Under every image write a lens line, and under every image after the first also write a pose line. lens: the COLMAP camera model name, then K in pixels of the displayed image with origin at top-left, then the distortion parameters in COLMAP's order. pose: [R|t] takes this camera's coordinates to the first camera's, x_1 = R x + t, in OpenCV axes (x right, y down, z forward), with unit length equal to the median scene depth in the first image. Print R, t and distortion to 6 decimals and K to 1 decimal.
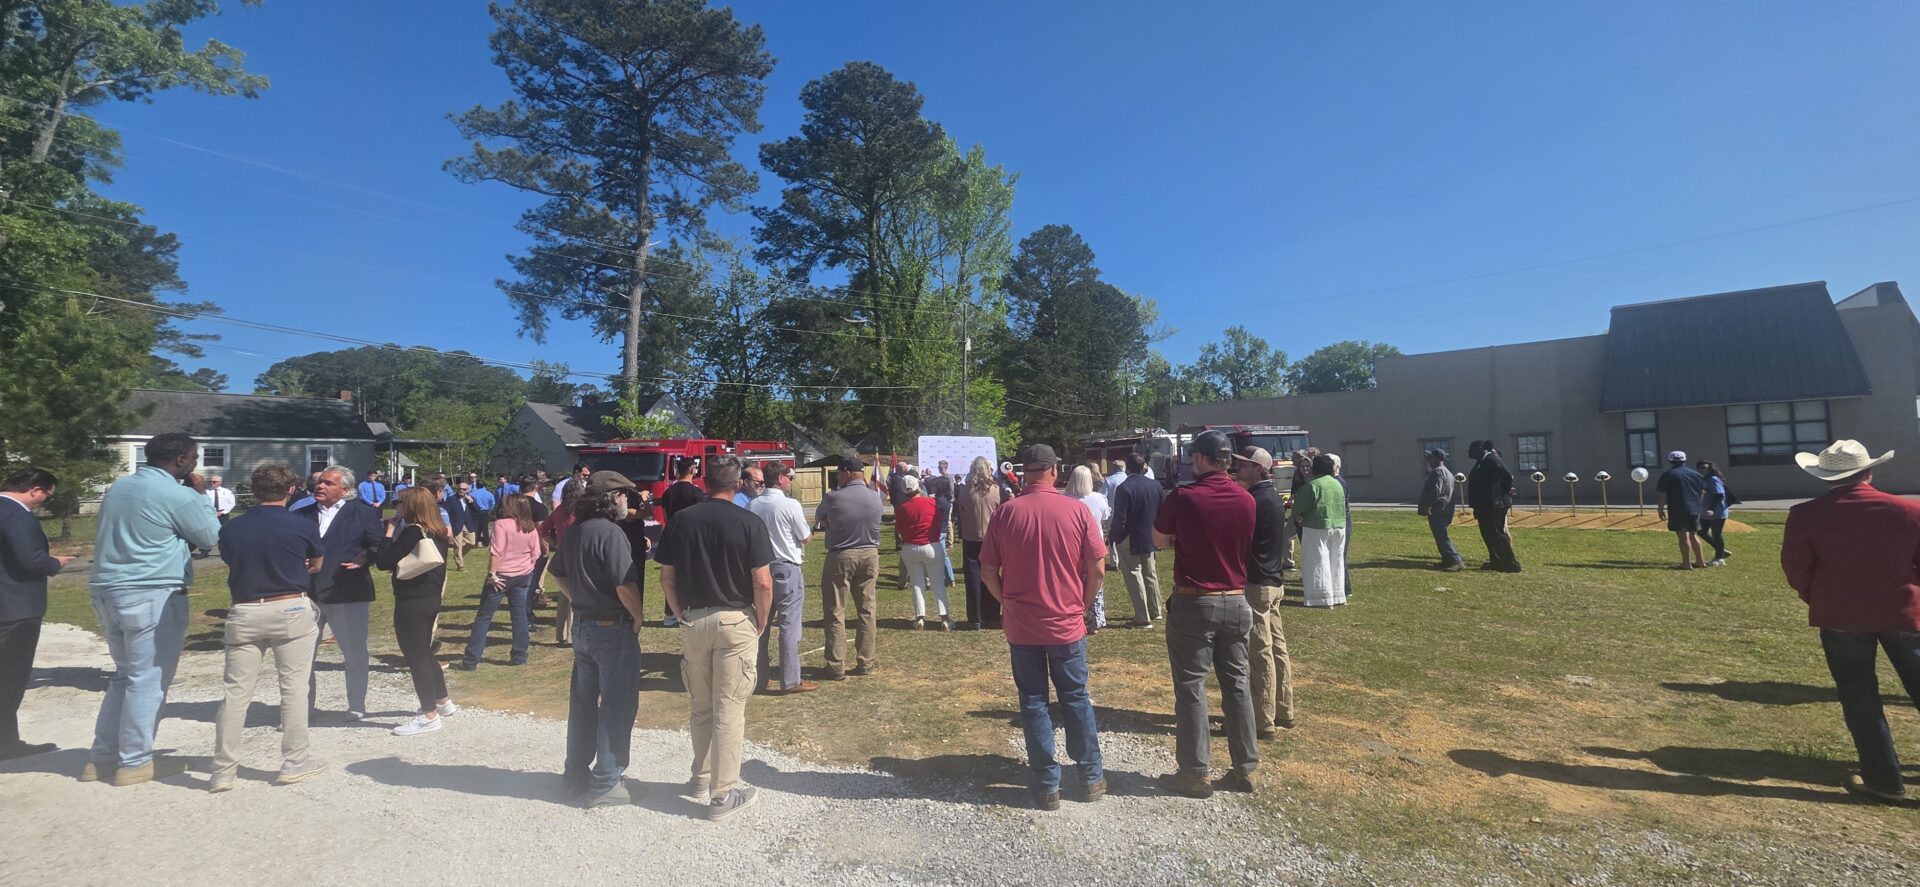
lens RADIAL K [[712.5, 0, 960.8], [0, 712.5, 439.2], [0, 0, 1]] dist [0.000659, 0.000099]
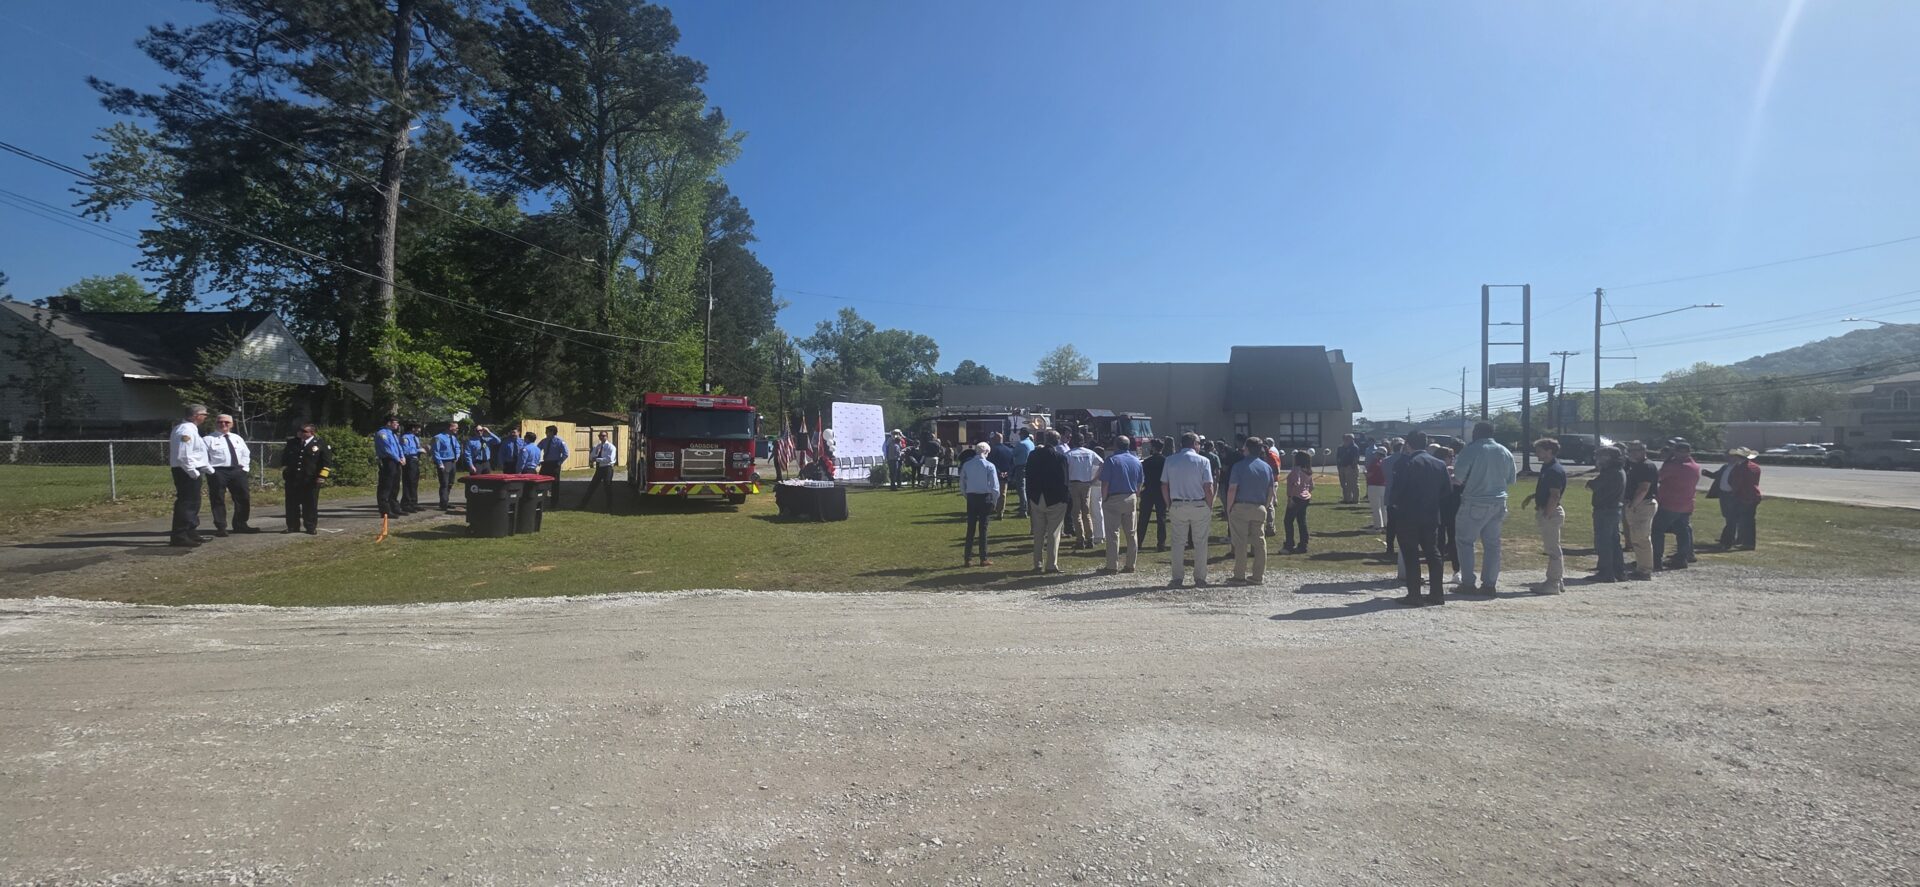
lens RADIAL K [[712.5, 0, 960.8], [0, 712.5, 439.2], [0, 0, 1]] dist [0.000659, 0.000099]
pose [[0.828046, 0.029303, 0.559895, -0.460245], [-0.053542, 0.998202, 0.026942, 0.011370], [-0.558098, -0.052287, 0.828126, 0.018220]]
